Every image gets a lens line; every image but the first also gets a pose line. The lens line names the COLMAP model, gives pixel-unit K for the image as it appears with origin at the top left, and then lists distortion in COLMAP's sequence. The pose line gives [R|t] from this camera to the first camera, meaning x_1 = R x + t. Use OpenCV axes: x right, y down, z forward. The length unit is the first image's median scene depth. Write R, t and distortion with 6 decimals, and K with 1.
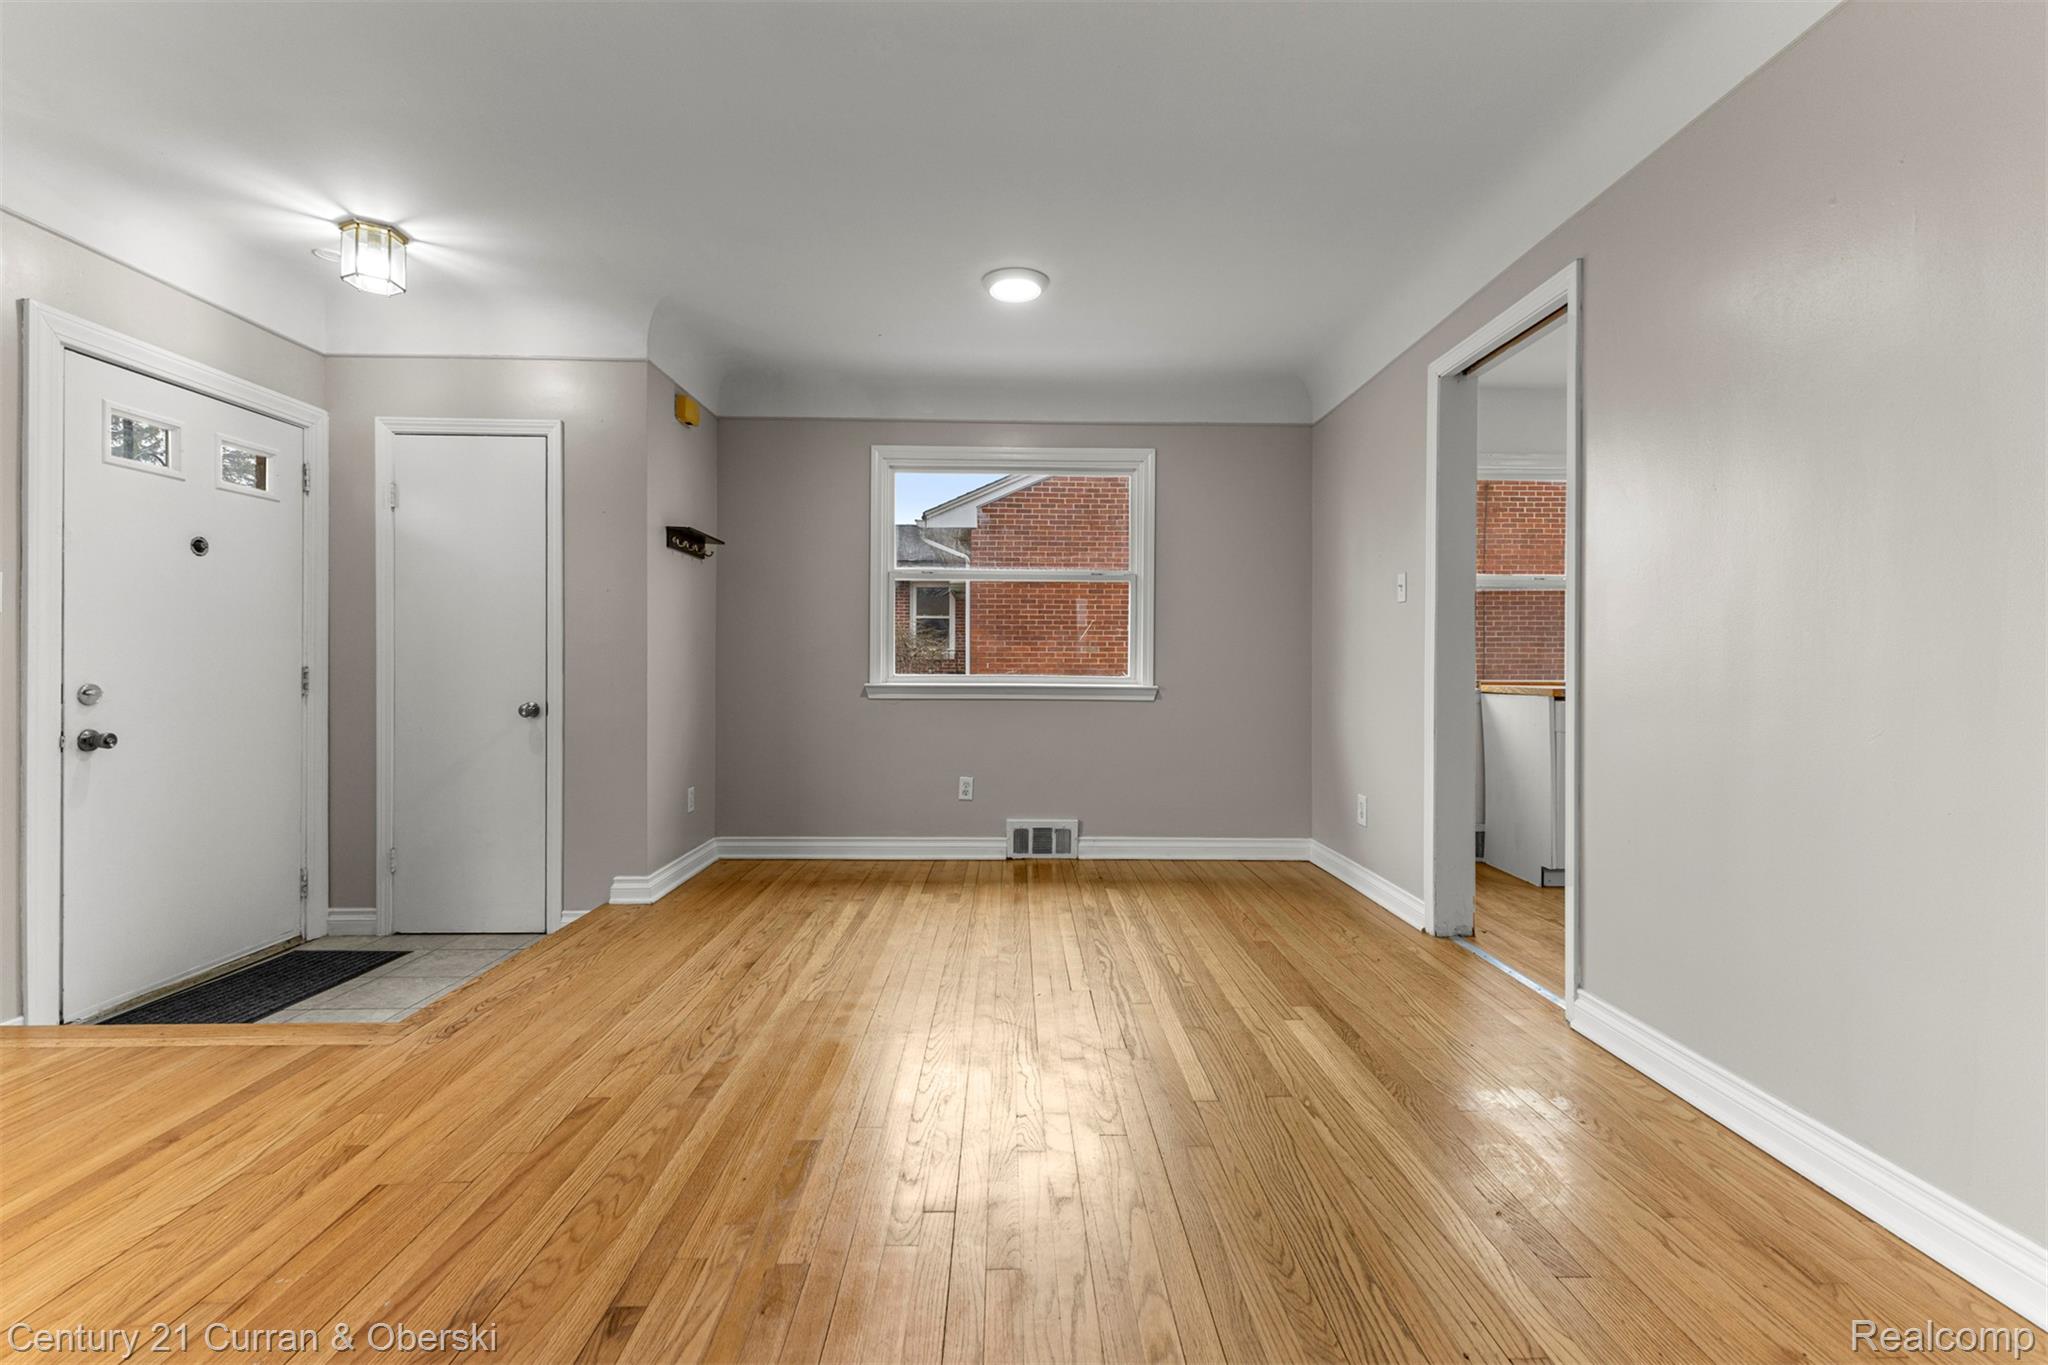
lens RADIAL K [[881.4, 0, 1021.3], [0, 881.4, 673.4], [0, 0, 1]] dist [0.011820, -0.002734]
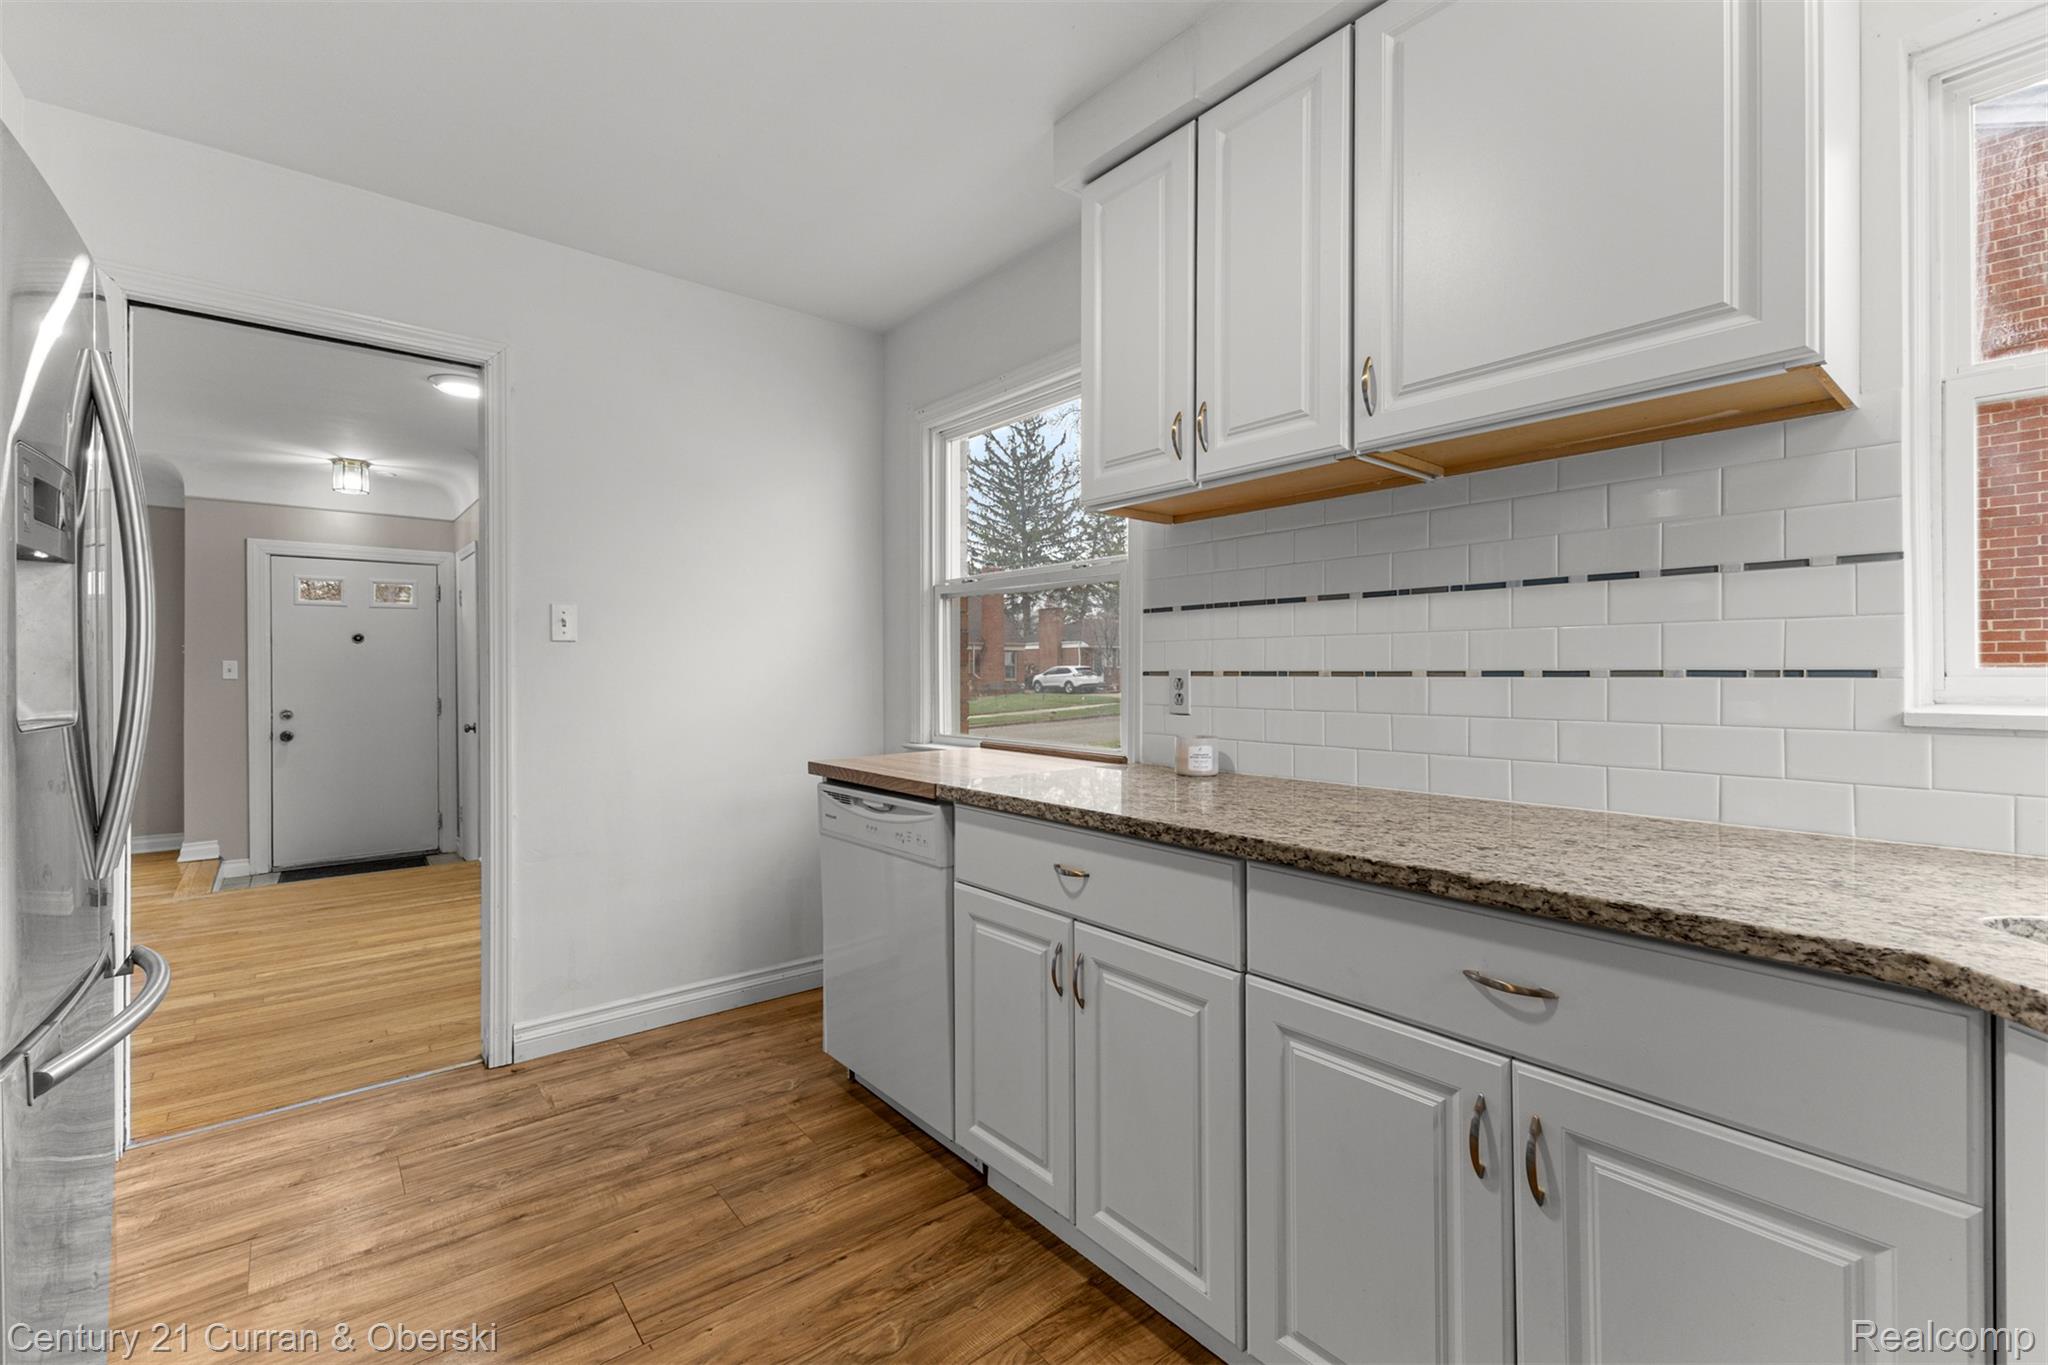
lens RADIAL K [[881.4, 0, 1025.6], [0, 881.4, 672.7], [0, 0, 1]] dist [0.011820, -0.002734]
pose [[0.622118, -0.005768, -0.782902, 1.265790], [-0.000004, 0.999973, -0.007370, -0.045186], [0.782923, 0.004588, 0.622101, 0.781034]]
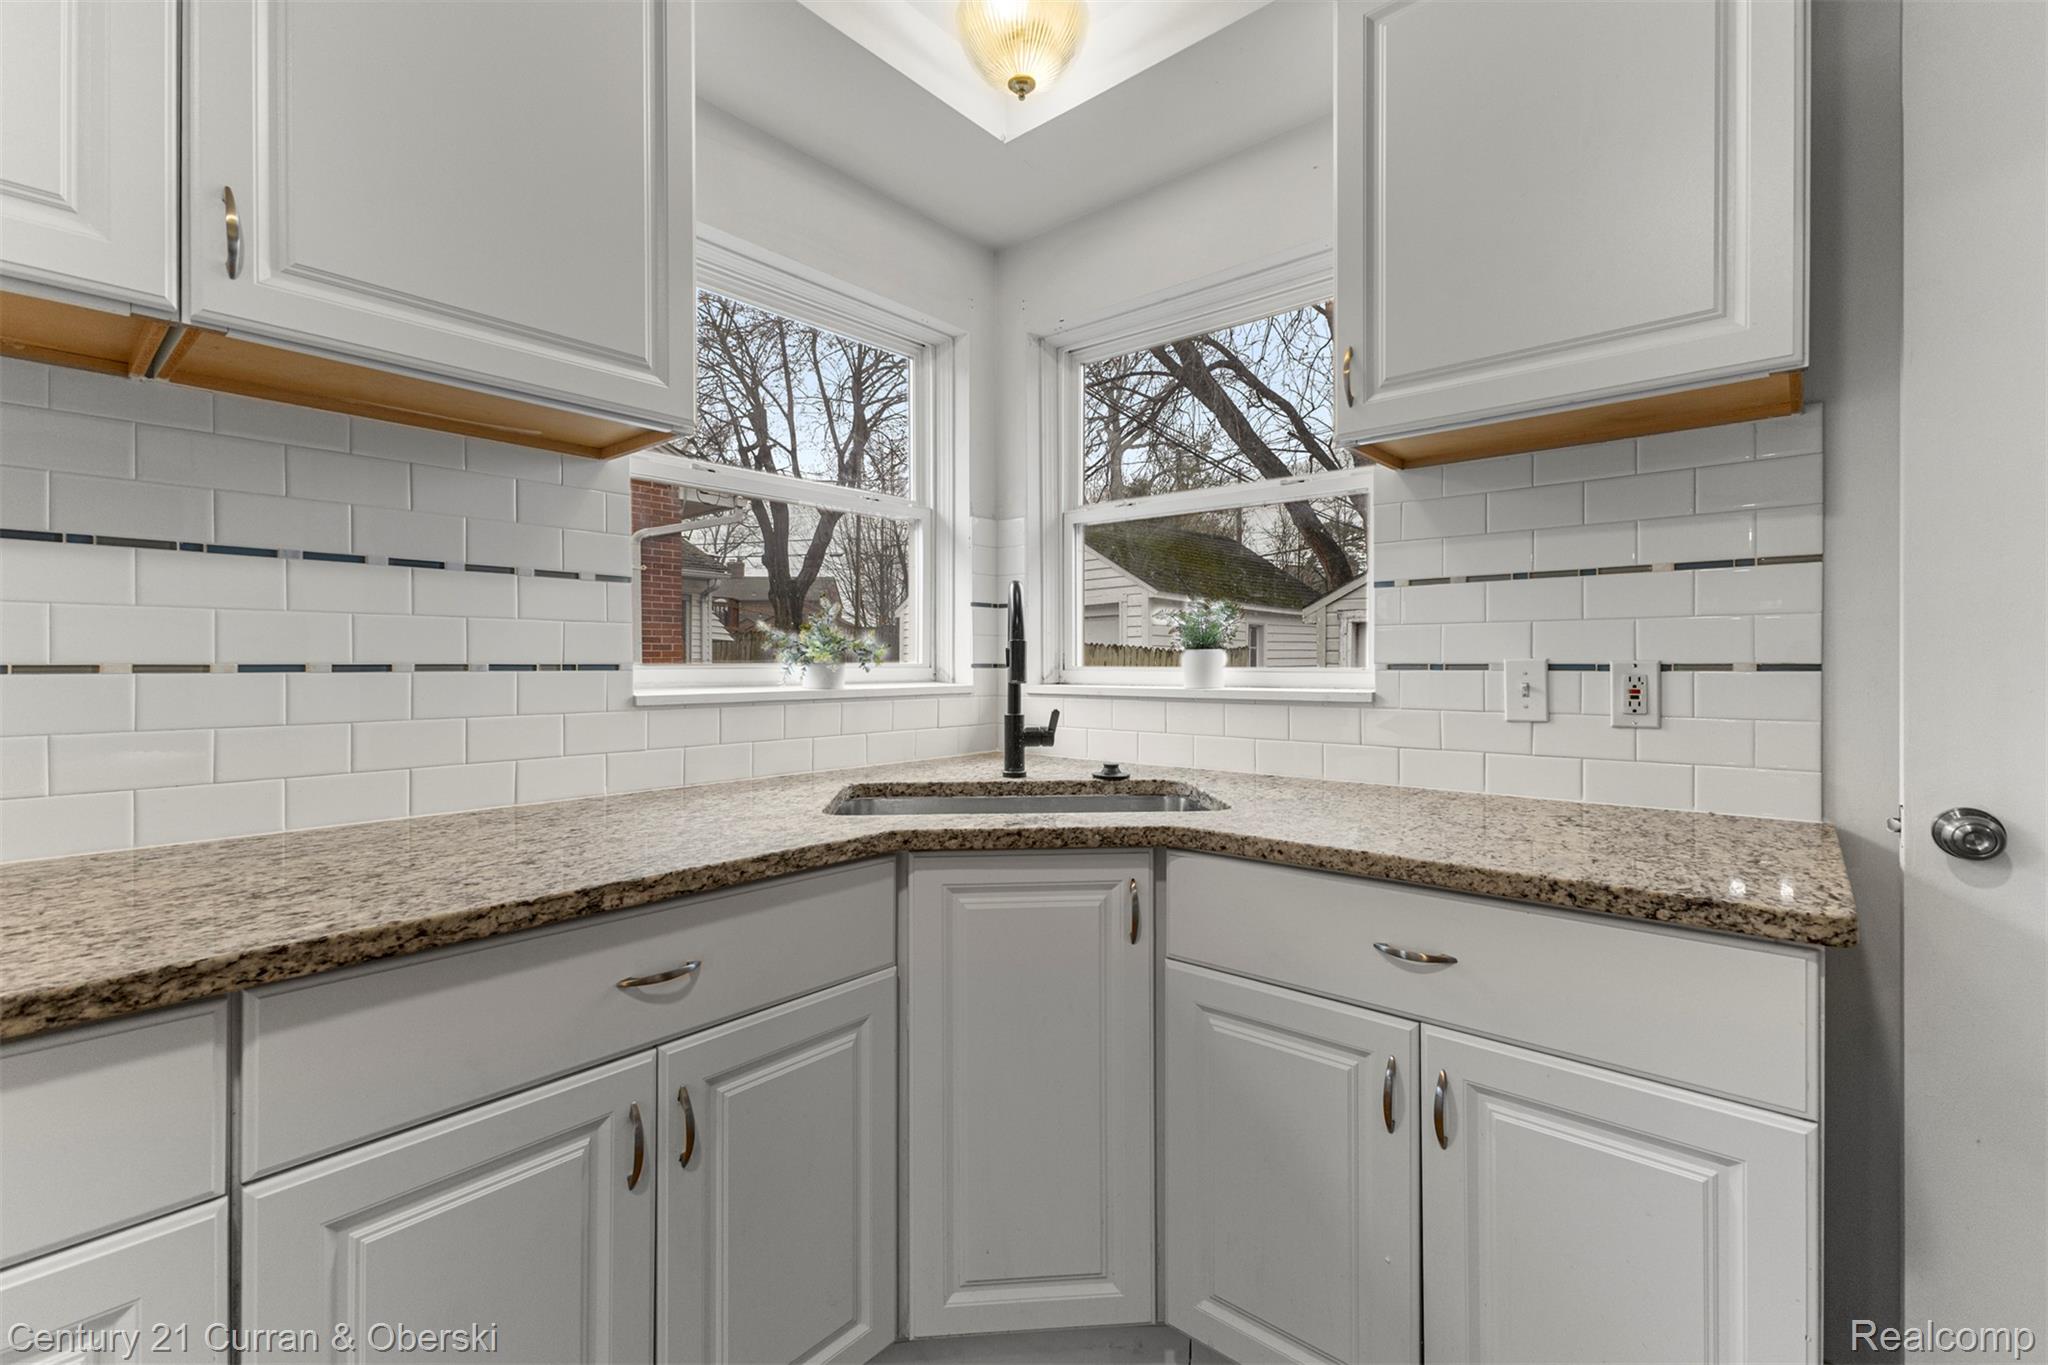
lens RADIAL K [[881.4, 0, 1022.1], [0, 881.4, 667.8], [0, 0, 1]] dist [0.011820, -0.002734]
pose [[0.669263, -0.008055, 0.742982, 1.002989], [0.008163, 0.999961, 0.003488, -0.047019], [-0.742981, 0.003731, 0.669302, 0.799122]]
